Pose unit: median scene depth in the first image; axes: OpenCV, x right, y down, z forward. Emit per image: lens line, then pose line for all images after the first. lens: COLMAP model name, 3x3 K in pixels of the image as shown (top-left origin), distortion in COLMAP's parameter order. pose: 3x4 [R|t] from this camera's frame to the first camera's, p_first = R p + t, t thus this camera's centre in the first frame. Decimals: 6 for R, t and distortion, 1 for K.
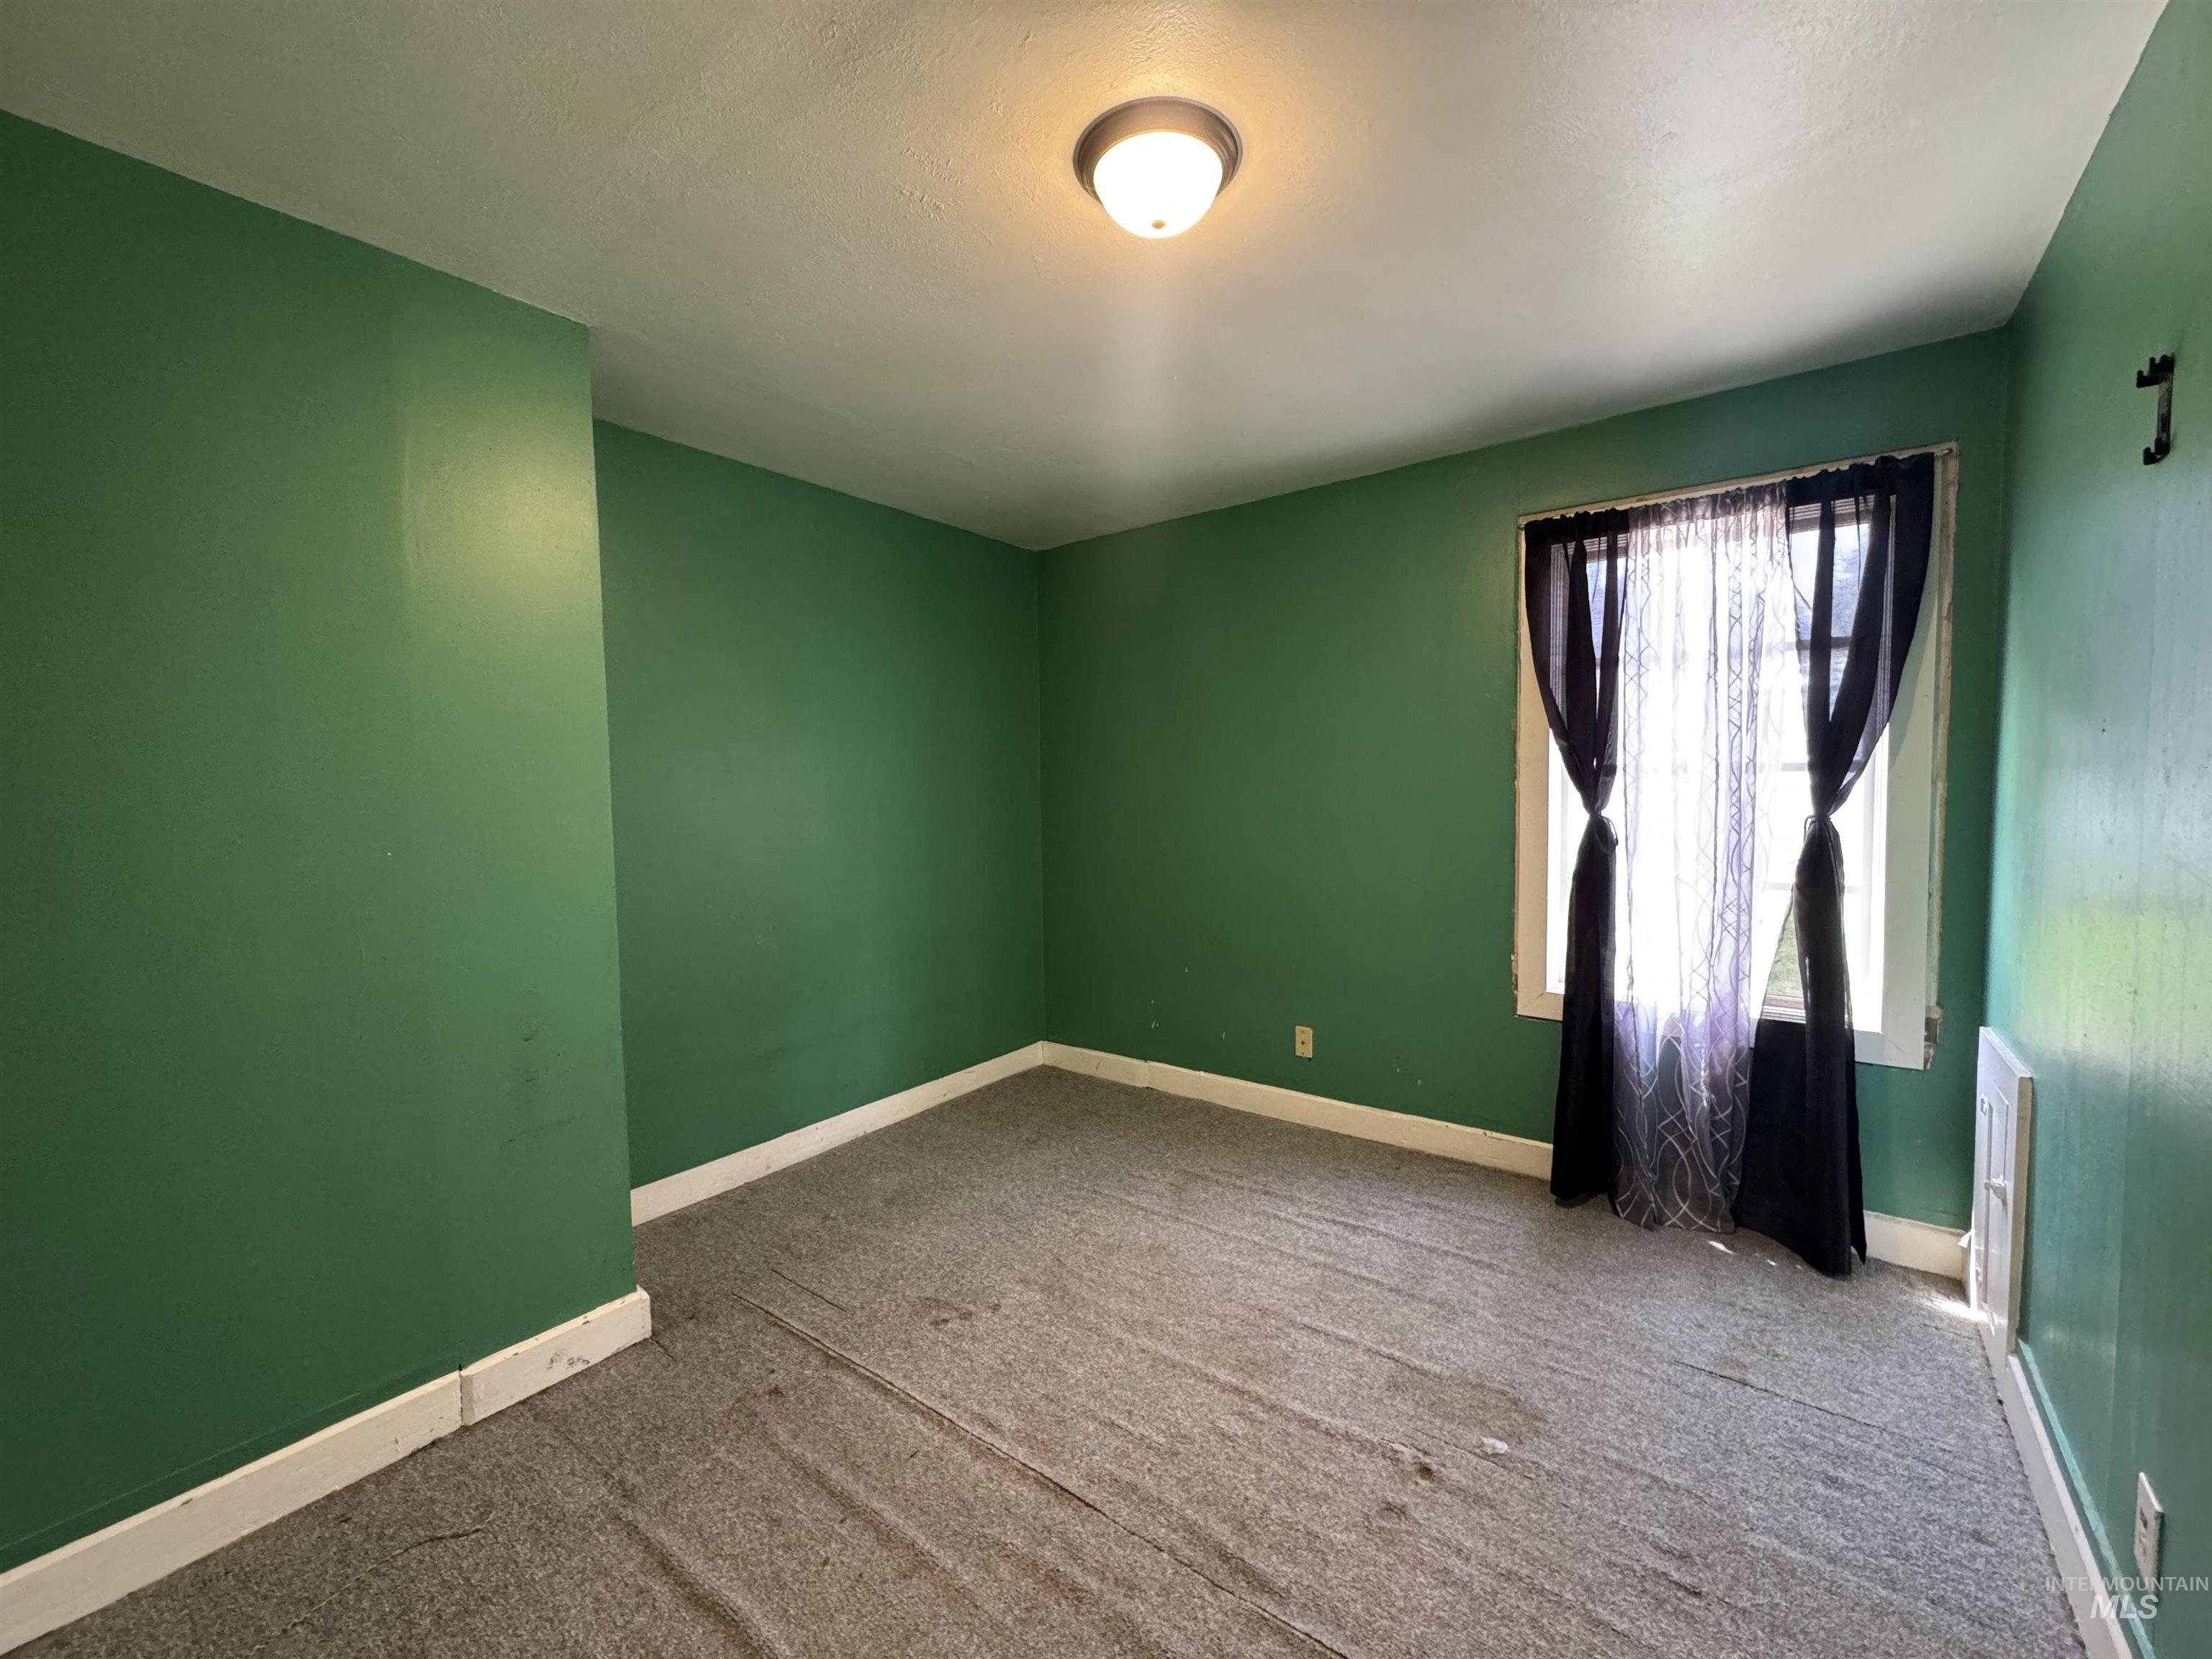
lens RADIAL K [[878.7, 0, 1111.6], [0, 878.7, 837.5], [0, 0, 1]] dist [-0.002062, 0.000329]
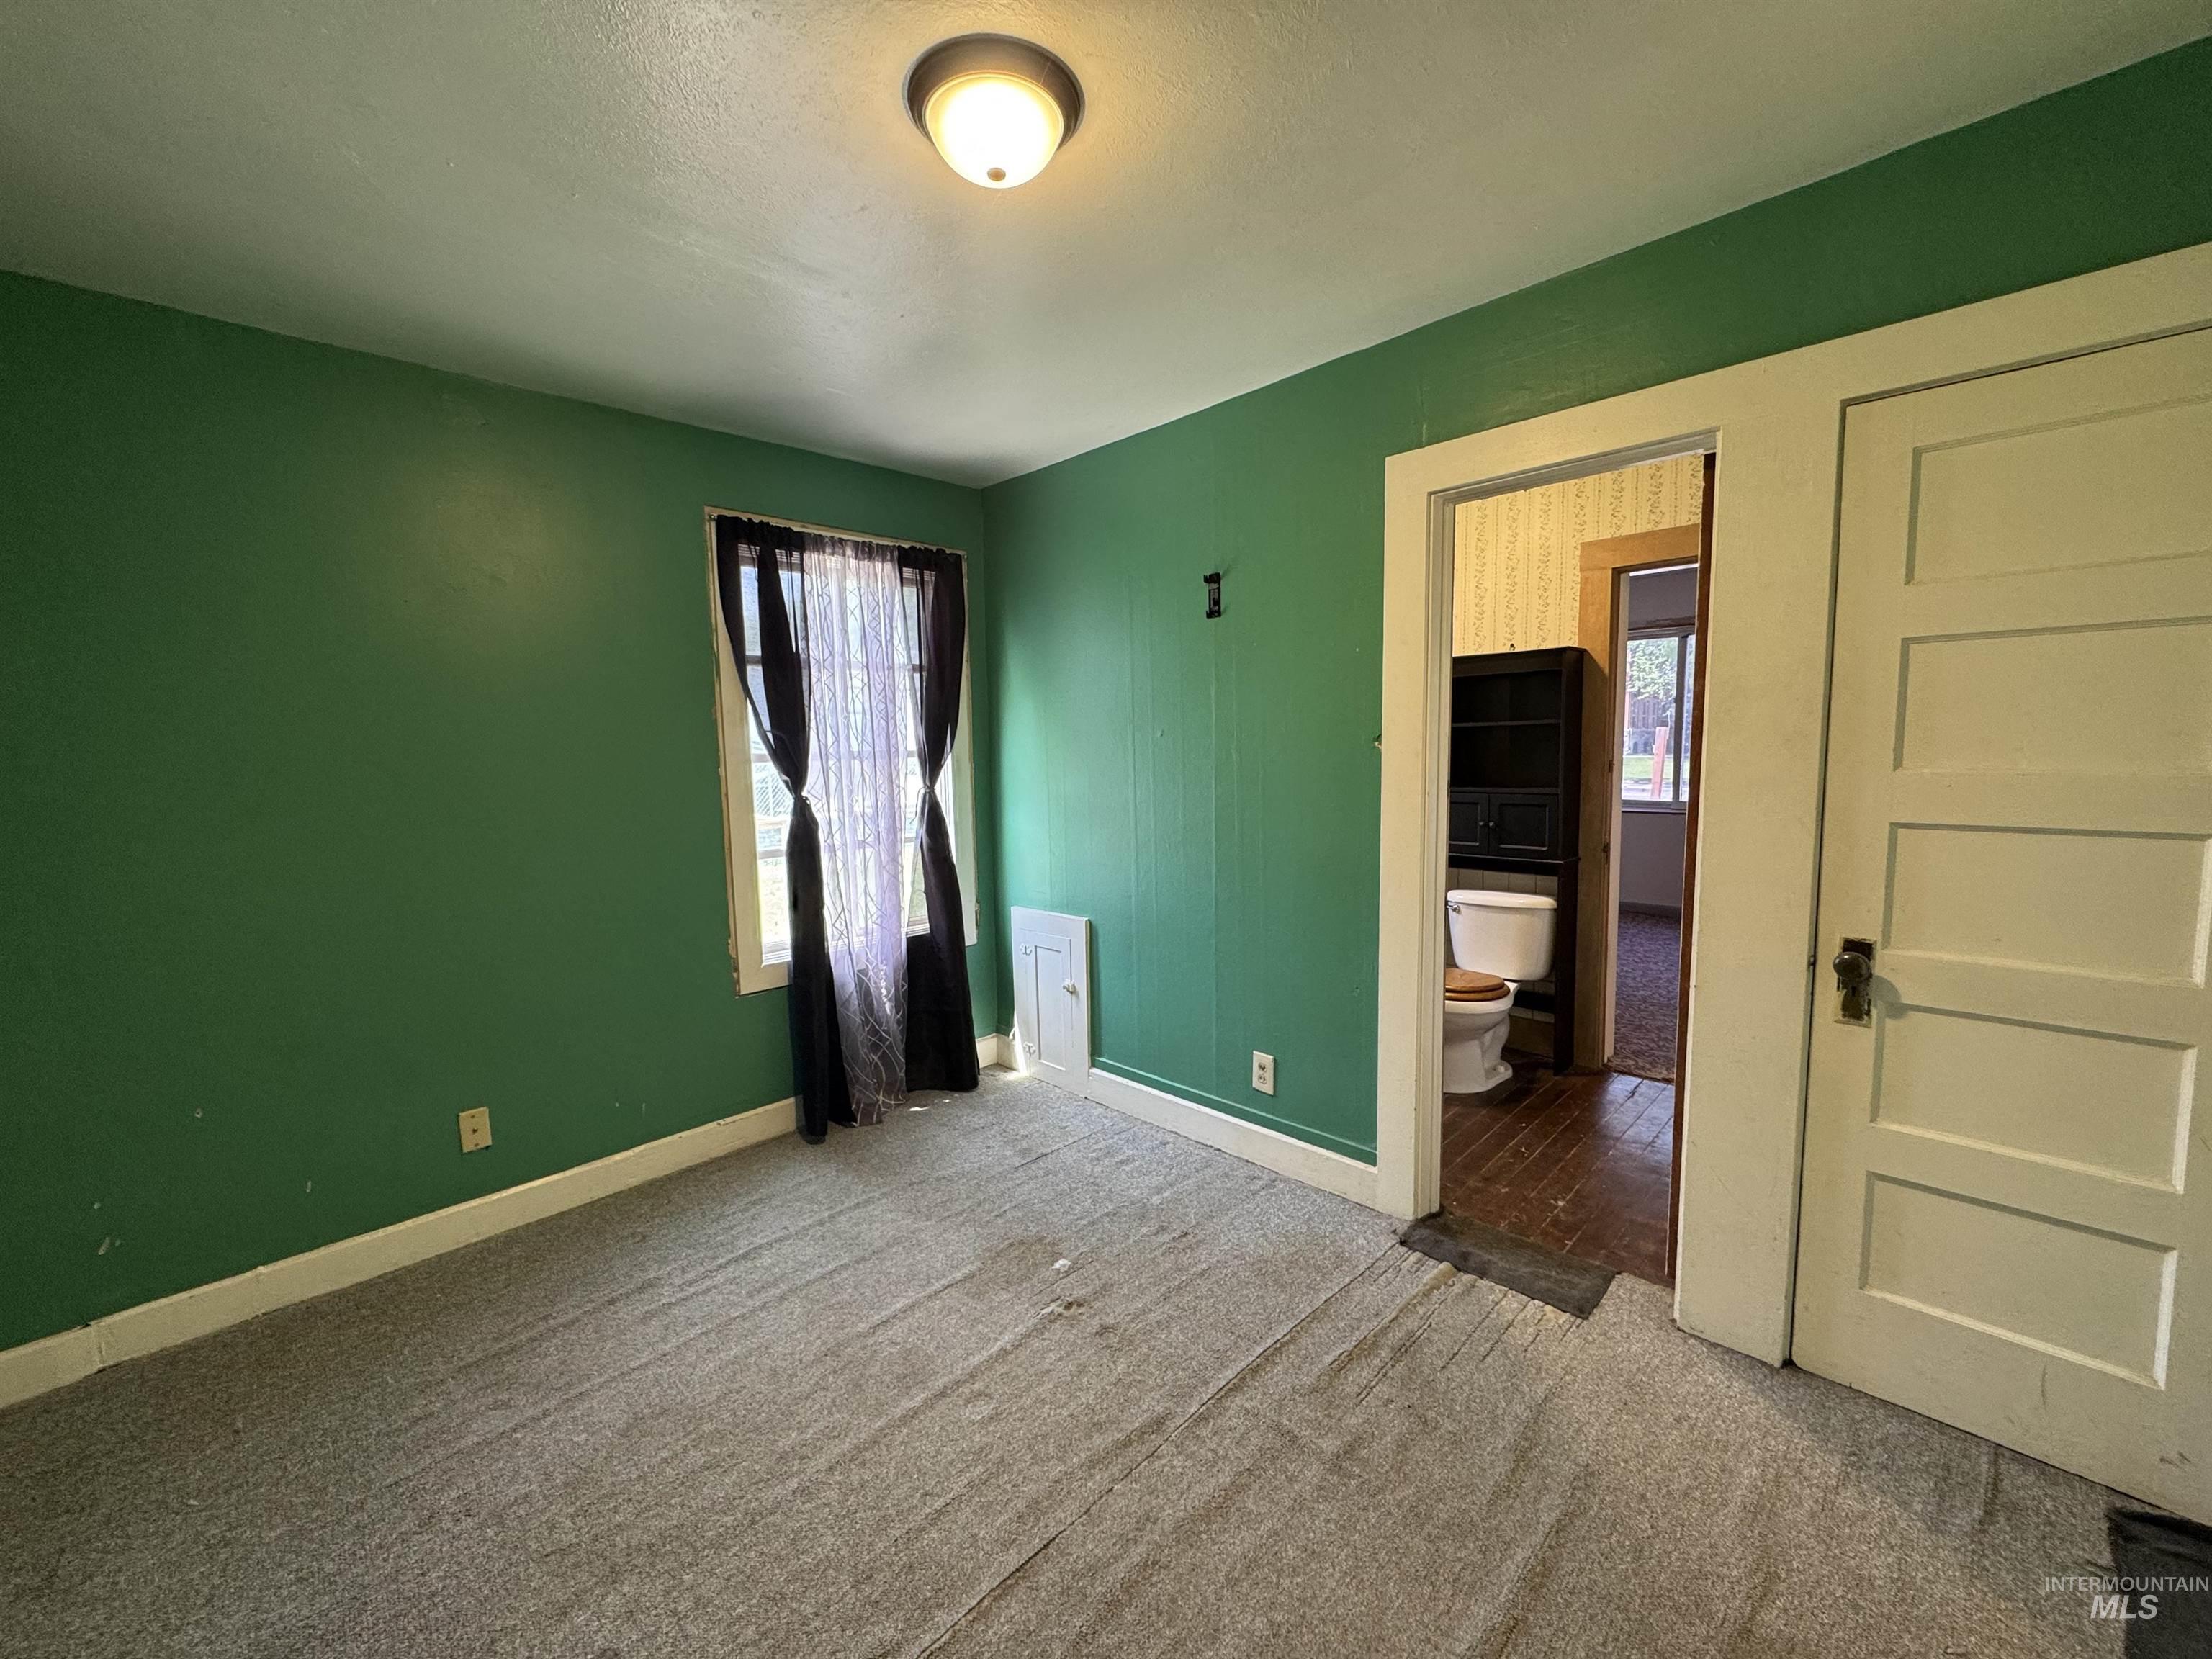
lens RADIAL K [[878.7, 0, 1106.3], [0, 878.7, 831.4], [0, 0, 1]] dist [-0.002062, 0.000329]
pose [[0.139994, -0.085657, 0.986440, -0.570903], [0.082991, 0.993761, 0.074515, -0.035810], [-0.986668, 0.071434, 0.146229, 0.491301]]
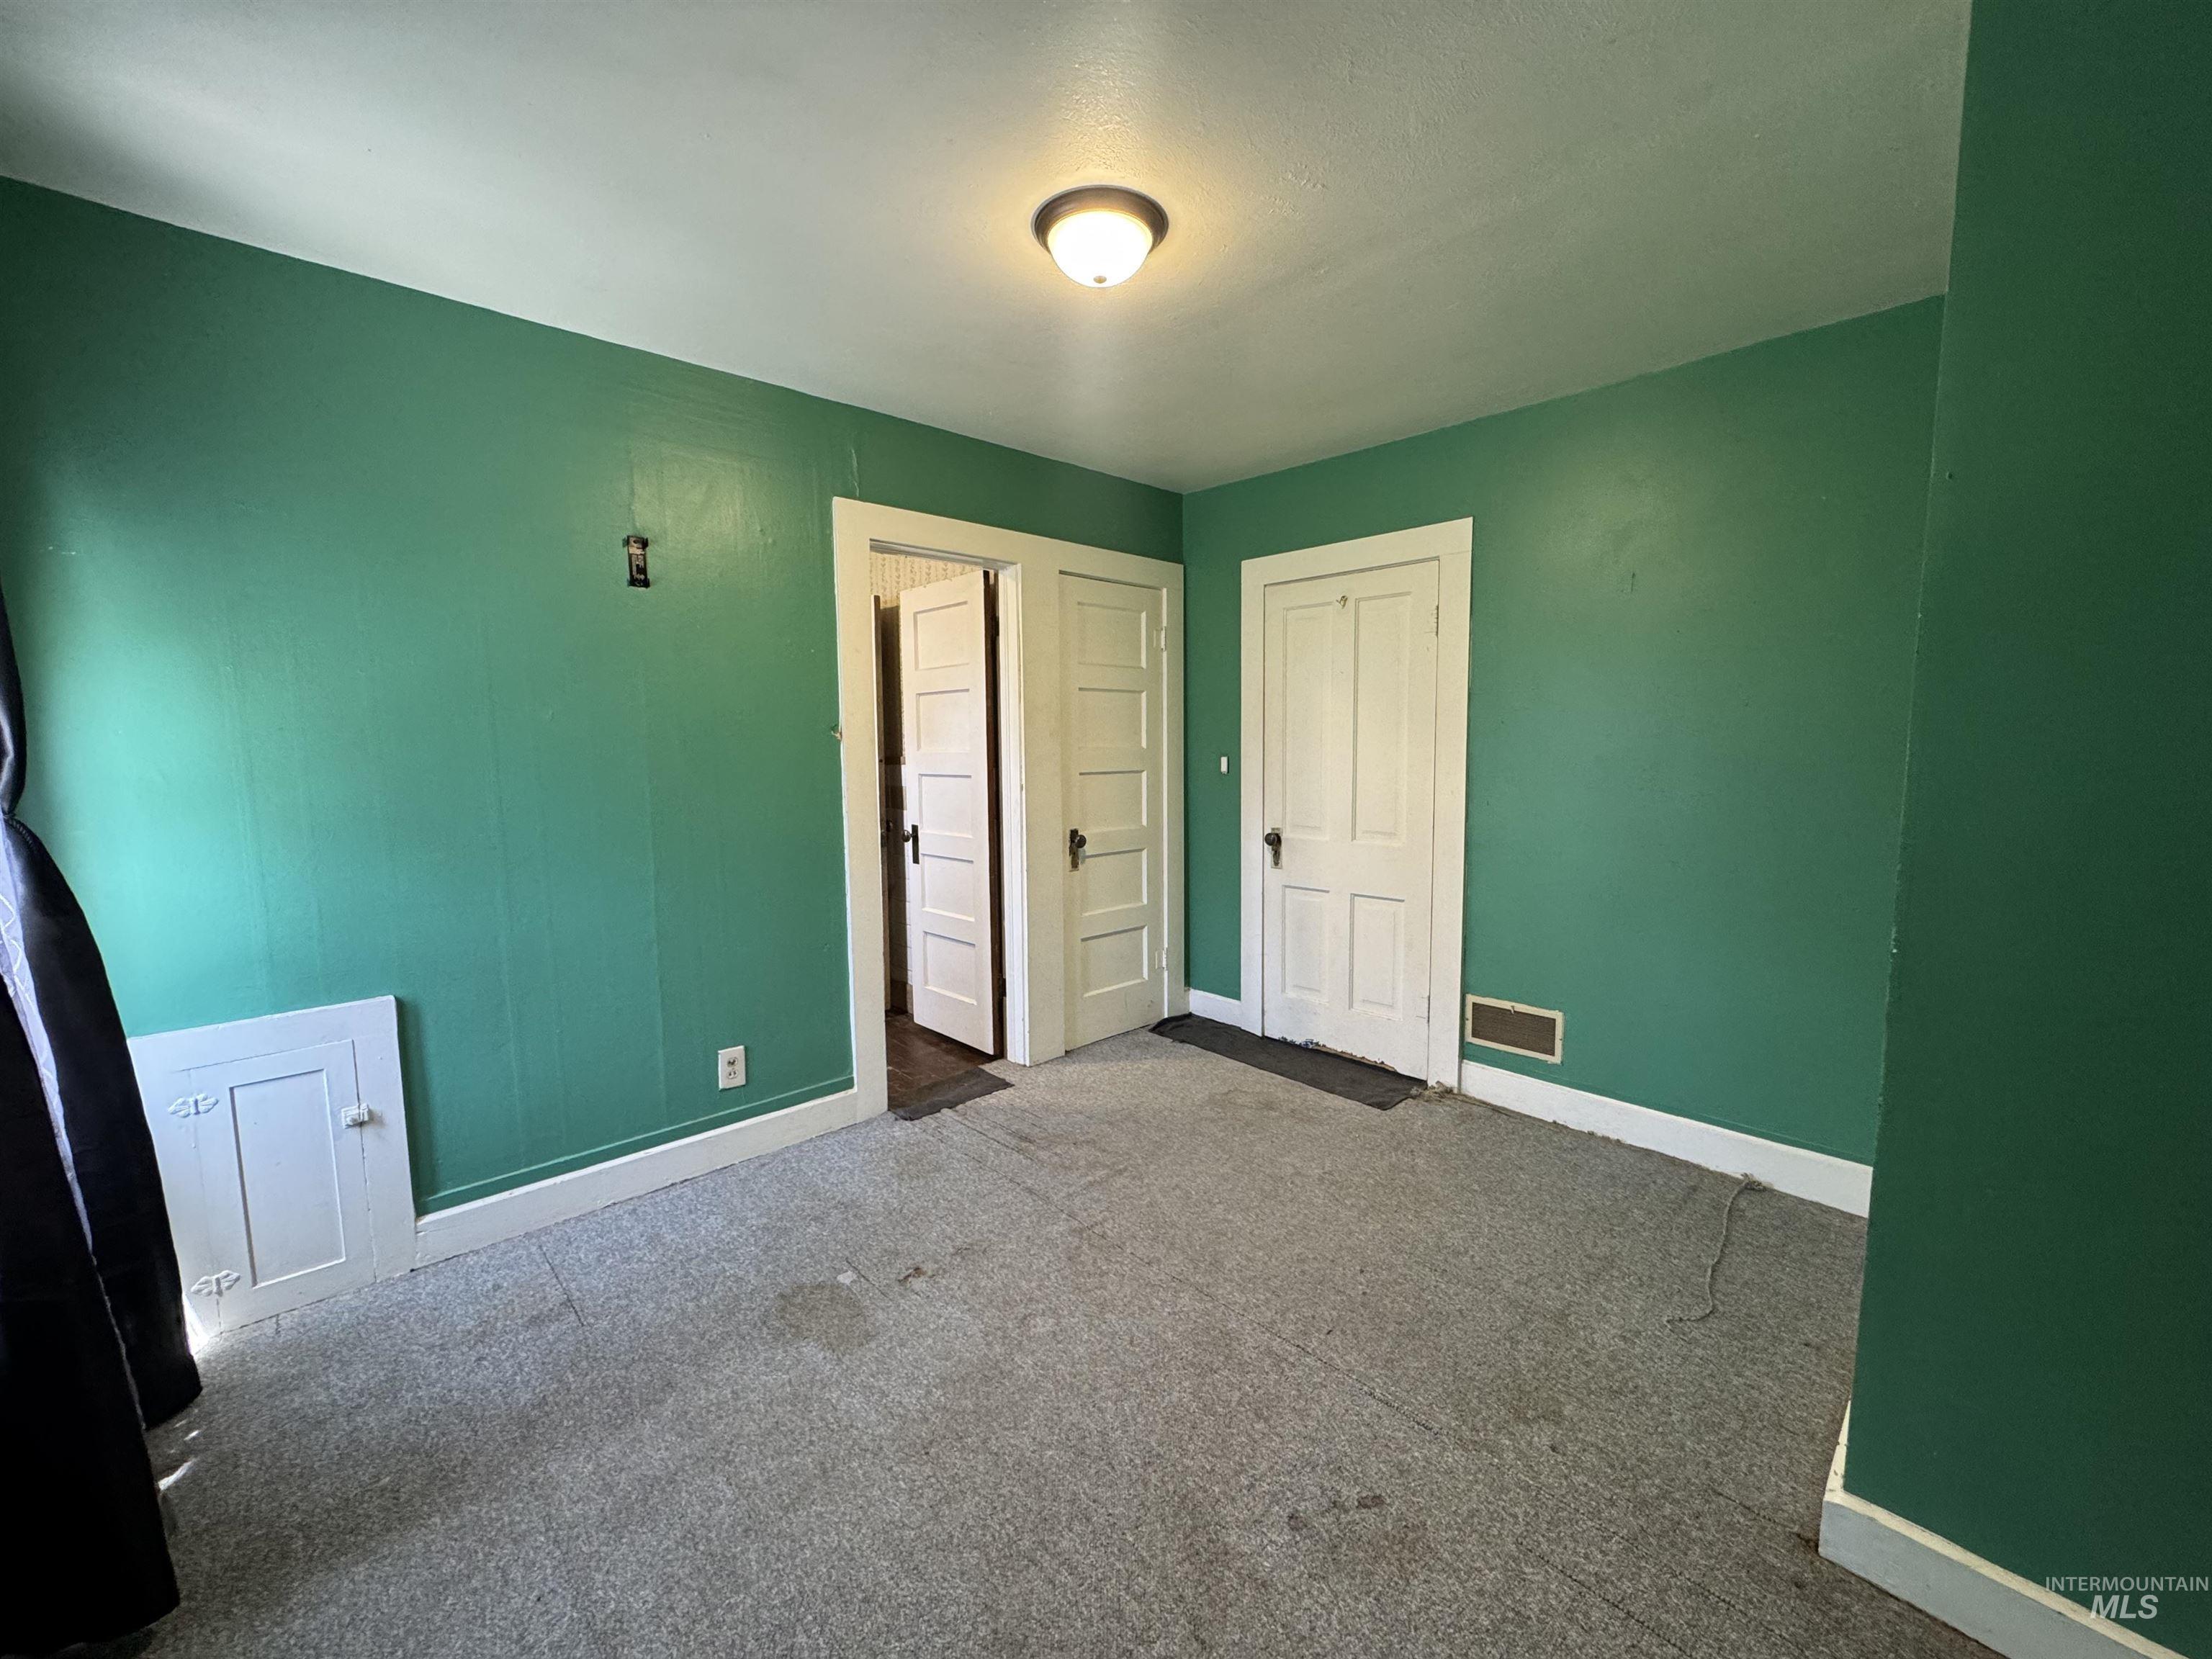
lens RADIAL K [[878.7, 0, 1106.4], [0, 878.7, 826.7], [0, 0, 1]] dist [-0.002062, 0.000329]
pose [[-0.985525, 0.009514, 0.169264, -0.098037], [0.036393, 0.987020, 0.156421, -0.081394], [-0.165578, 0.160317, -0.973079, 1.446588]]
